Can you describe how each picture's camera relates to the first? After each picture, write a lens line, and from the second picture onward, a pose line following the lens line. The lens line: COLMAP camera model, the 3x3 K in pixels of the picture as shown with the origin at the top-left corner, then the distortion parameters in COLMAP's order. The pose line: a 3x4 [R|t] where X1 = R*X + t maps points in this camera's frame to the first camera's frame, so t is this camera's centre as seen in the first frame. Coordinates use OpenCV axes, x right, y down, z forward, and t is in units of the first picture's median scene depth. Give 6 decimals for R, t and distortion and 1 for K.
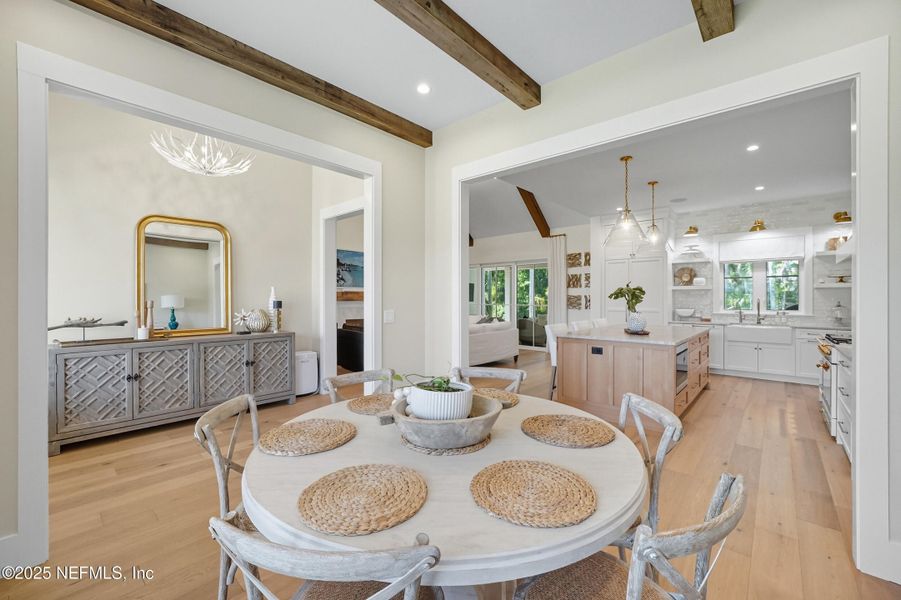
lens RADIAL K [[371.3, 0, 450.5], [0, 371.3, 300.0], [0, 0, 1]] dist [0.000861, 0.000276]
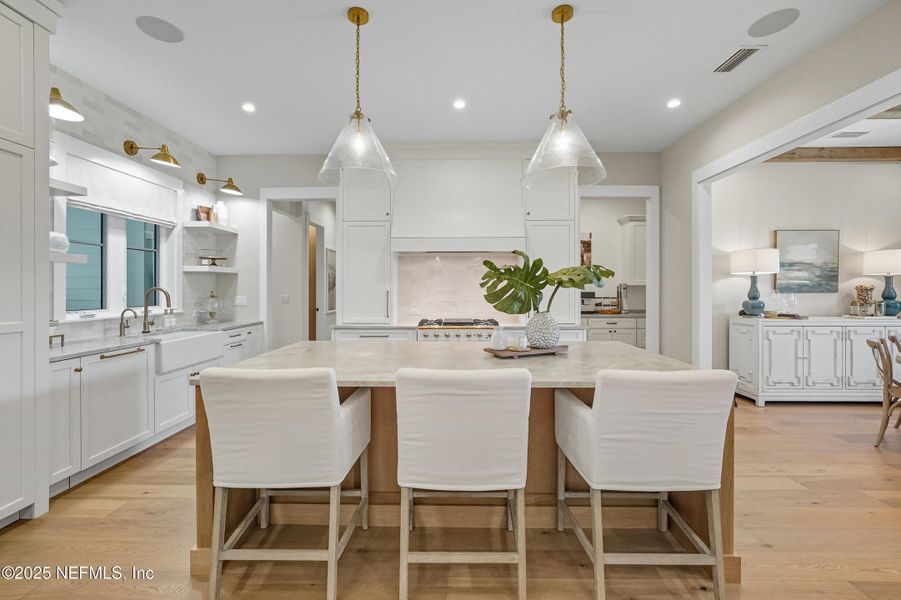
lens RADIAL K [[373.4, 0, 454.1], [0, 373.4, 288.1], [0, 0, 1]] dist [-0.002225, -0.000190]
pose [[-0.651664, -0.003672, 0.758499, 0.121650], [0.000687, 0.999985, 0.005431, -0.004451], [-0.758508, 0.004060, -0.651652, 0.971776]]
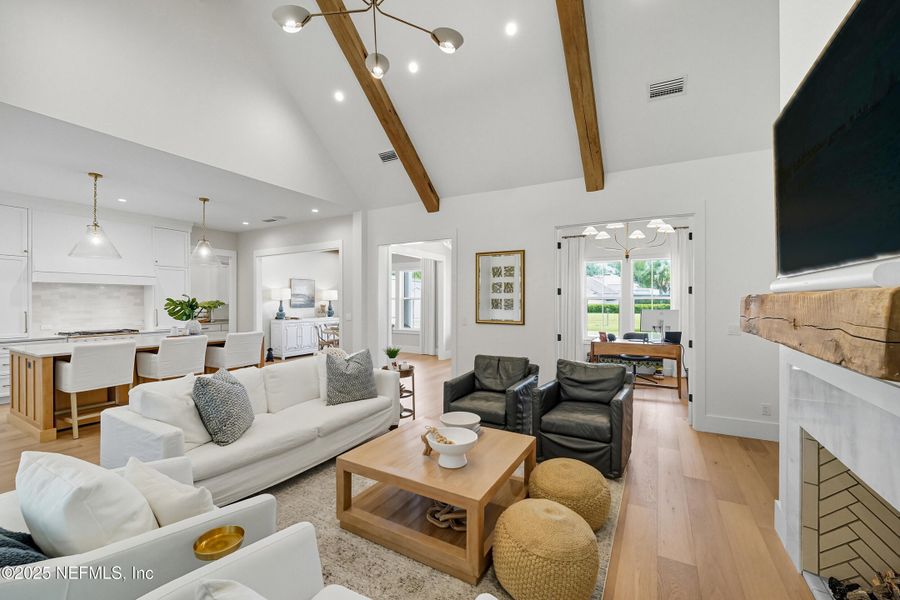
lens RADIAL K [[370.1, 0, 450.0], [0, 370.1, 300.0], [0, 0, 1]] dist [-0.001213, -0.000091]
pose [[-0.981280, -0.004537, -0.192531, -0.071841], [-0.004894, 0.999987, 0.001378, -0.027643], [0.192523, 0.002294, -0.981290, 1.602525]]
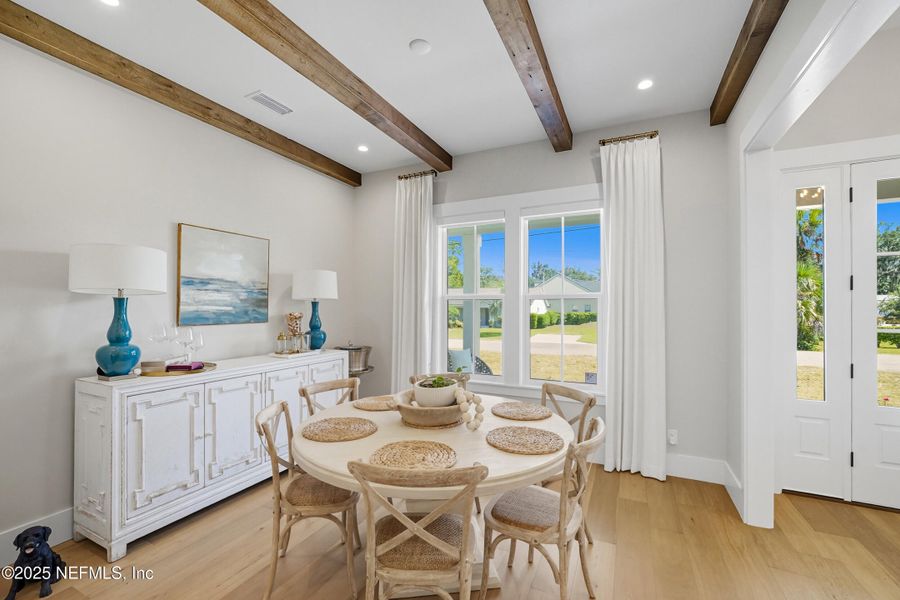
lens RADIAL K [[370.1, 0, 450.0], [0, 370.1, 300.0], [0, 0, 1]] dist [-0.001213, -0.000091]
pose [[-0.963712, -0.008161, -0.266820, 0.076196], [-0.003753, 0.999848, -0.017024, -0.014958], [0.266919, -0.015405, -0.963596, 0.561991]]
